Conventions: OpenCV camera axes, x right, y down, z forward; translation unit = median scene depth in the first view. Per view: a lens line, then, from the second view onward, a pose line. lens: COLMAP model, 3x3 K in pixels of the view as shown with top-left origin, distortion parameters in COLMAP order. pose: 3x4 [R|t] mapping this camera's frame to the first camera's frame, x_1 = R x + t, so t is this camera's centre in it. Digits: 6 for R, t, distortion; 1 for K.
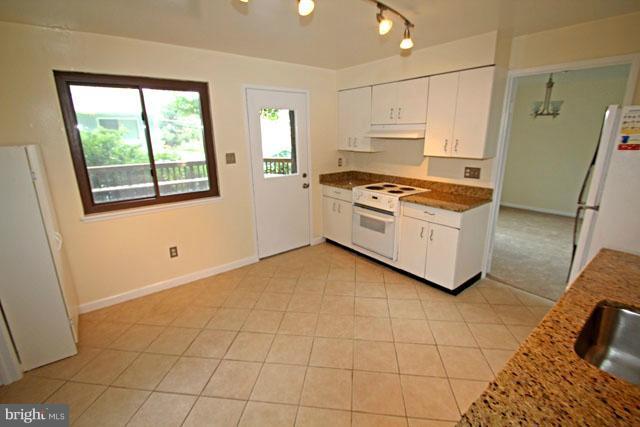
lens RADIAL K [[298.2, 0, 322.1], [0, 298.2, 211.2], [0, 0, 1]] dist [0.001162, -0.001130]
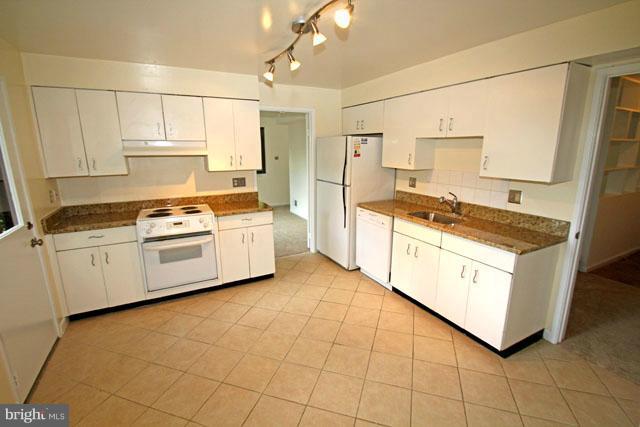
lens RADIAL K [[298.2, 0, 322.1], [0, 298.2, 211.2], [0, 0, 1]] dist [0.001162, -0.001130]
pose [[0.182379, -0.200159, 0.962639, -0.605556], [0.255277, 0.955125, 0.150232, -0.107773], [-0.949511, 0.218341, 0.225291, 0.414024]]
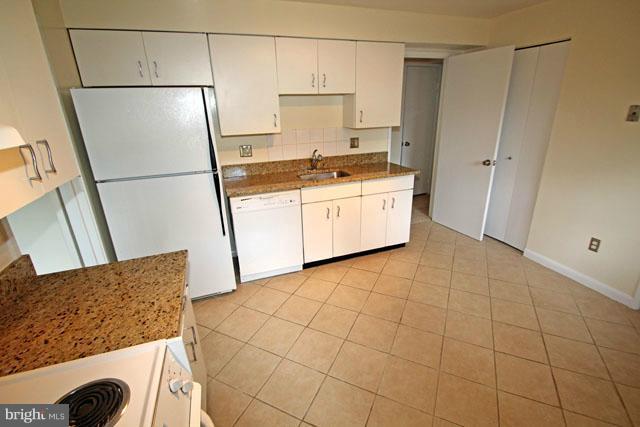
lens RADIAL K [[298.2, 0, 322.1], [0, 298.2, 211.2], [0, 0, 1]] dist [0.001162, -0.001130]
pose [[-0.950380, -0.072589, 0.302503, 0.040466], [0.113692, 0.824087, 0.554937, -0.288345], [-0.289571, 0.561793, -0.774943, 1.074121]]
